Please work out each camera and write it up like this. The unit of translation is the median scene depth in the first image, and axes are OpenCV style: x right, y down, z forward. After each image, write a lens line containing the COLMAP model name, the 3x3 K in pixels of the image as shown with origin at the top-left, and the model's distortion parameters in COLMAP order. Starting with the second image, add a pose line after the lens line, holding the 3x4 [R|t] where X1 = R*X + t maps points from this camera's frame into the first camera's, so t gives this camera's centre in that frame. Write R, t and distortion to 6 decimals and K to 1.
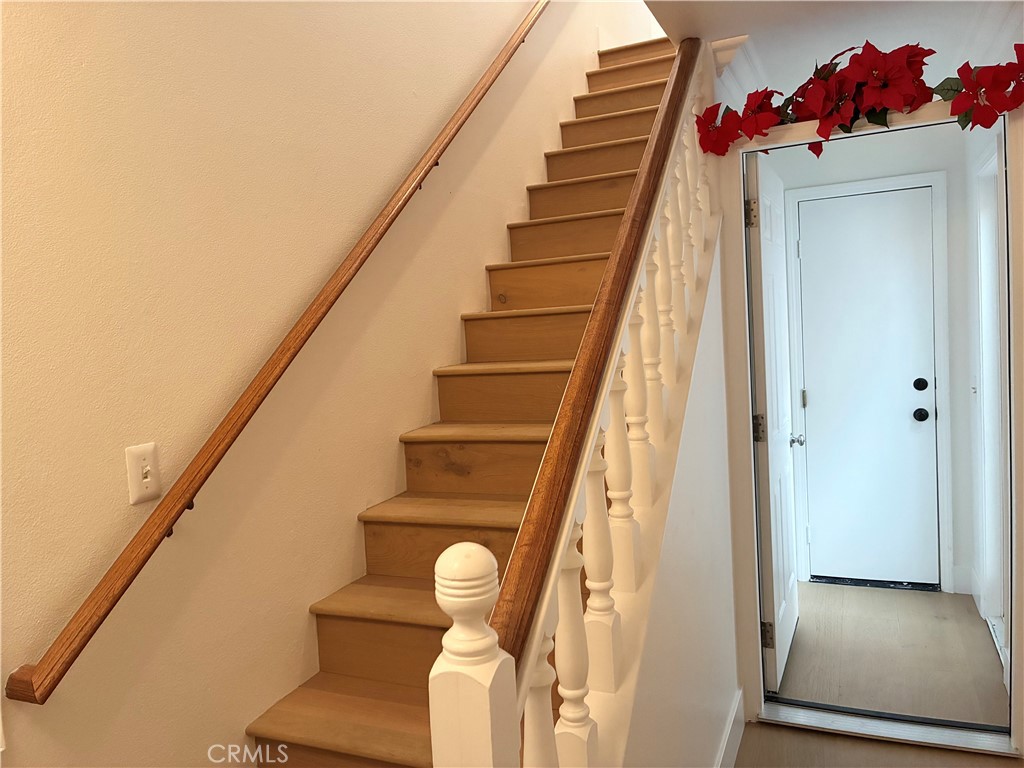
lens RADIAL K [[778.8, 0, 513.8], [0, 778.8, 382.0], [0, 0, 1]] dist [0.055338, -0.052151]
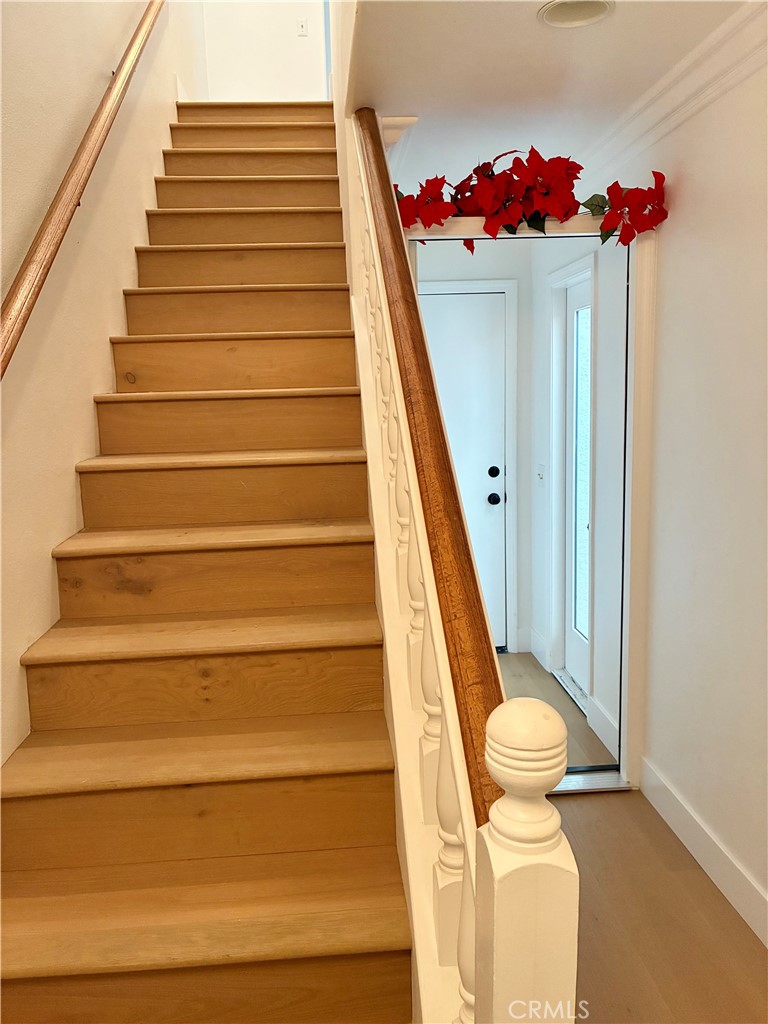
lens RADIAL K [[778.8, 0, 386.8], [0, 778.8, 504.6], [0, 0, 1]] dist [0.055338, -0.052151]
pose [[0.883464, -0.033917, 0.467269, -0.215196], [0.011483, 0.998644, 0.050778, -0.013314], [-0.468358, -0.039495, 0.882656, 0.146291]]
